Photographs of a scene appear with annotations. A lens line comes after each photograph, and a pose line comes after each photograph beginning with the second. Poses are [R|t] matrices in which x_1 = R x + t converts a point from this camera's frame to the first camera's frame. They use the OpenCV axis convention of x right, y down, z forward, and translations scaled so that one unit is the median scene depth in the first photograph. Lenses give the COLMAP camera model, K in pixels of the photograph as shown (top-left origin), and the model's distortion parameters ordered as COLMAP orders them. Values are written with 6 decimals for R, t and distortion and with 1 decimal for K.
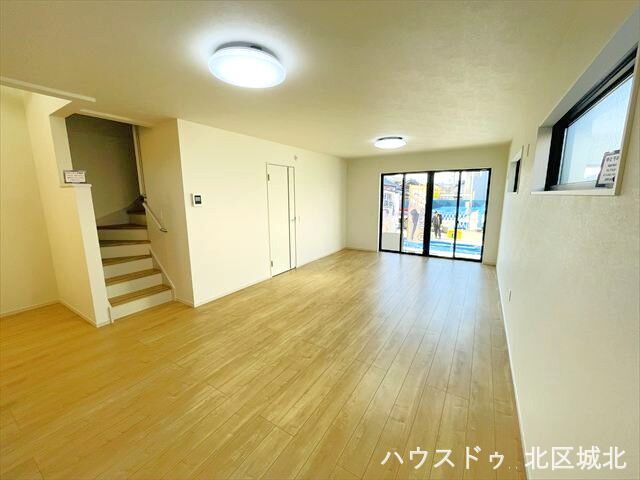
lens RADIAL K [[257.5, 0, 319.4], [0, 257.5, 239.4], [0, 0, 1]] dist [-0.002609, -0.000893]
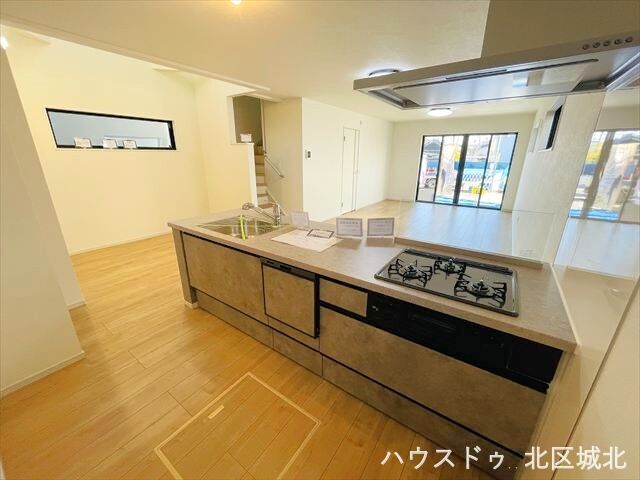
lens RADIAL K [[257.5, 0, 322.2], [0, 257.5, 236.2], [0, 0, 1]] dist [-0.002609, -0.000893]
pose [[0.998832, 0.029606, -0.038181, -0.227089], [-0.024006, 0.989919, 0.139584, 0.069949], [0.041928, -0.138504, 0.989474, -0.357908]]
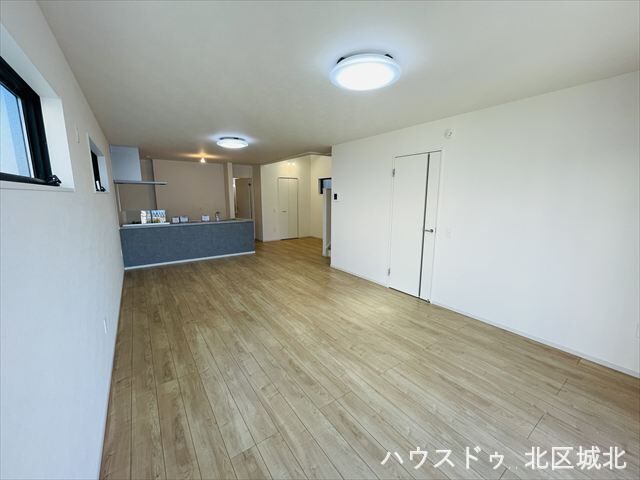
lens RADIAL K [[257.5, 0, 318.4], [0, 257.5, 239.1], [0, 0, 1]] dist [-0.002609, -0.000893]
pose [[-0.381345, 0.157144, -0.910979, 0.664711], [-0.160296, 0.959277, 0.232577, -0.172834], [0.910429, 0.234718, -0.340626, 1.023985]]
